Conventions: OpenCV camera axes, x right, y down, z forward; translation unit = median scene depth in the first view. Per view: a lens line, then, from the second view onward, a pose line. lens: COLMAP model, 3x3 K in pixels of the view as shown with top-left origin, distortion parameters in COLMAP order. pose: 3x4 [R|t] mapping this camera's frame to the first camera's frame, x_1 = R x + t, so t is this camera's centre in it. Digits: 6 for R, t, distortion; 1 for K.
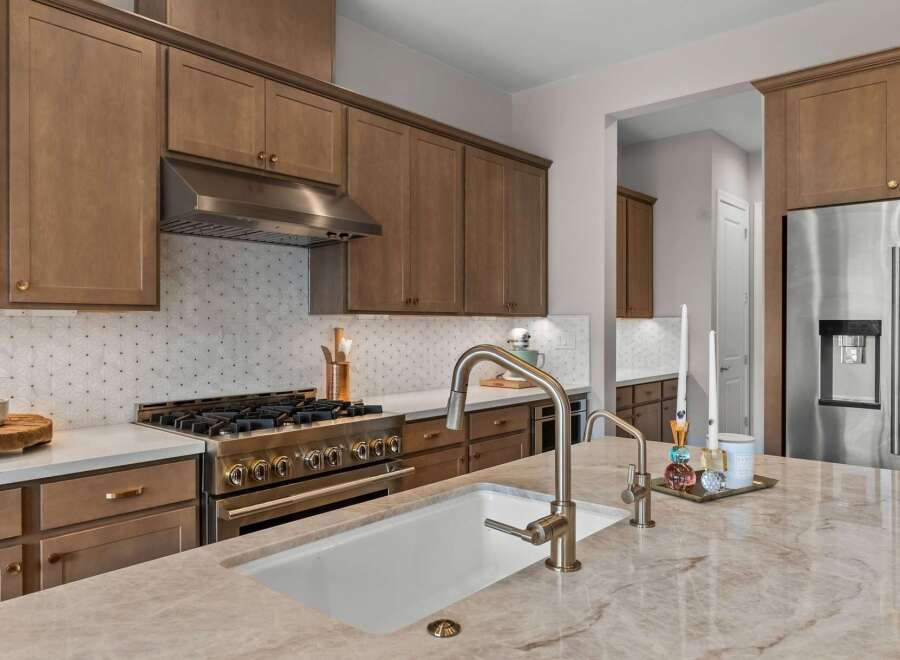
lens RADIAL K [[649.1, 0, 450.2], [0, 649.1, 326.3], [0, 0, 1]] dist [0.007604, 0.002552]
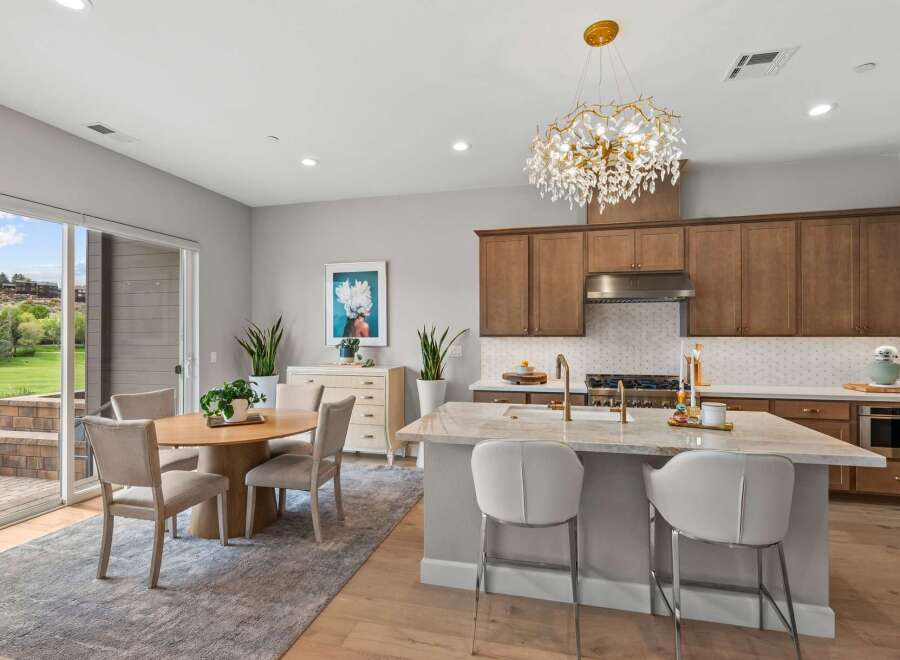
lens RADIAL K [[447.2, 0, 449.4], [0, 447.2, 330.7], [0, 0, 1]] dist [-0.018294, 0.006164]
pose [[0.450936, -0.008209, -0.892518, 0.635965], [-0.000386, 0.999956, -0.009392, -0.022844], [0.892556, 0.004579, 0.450913, -0.185946]]
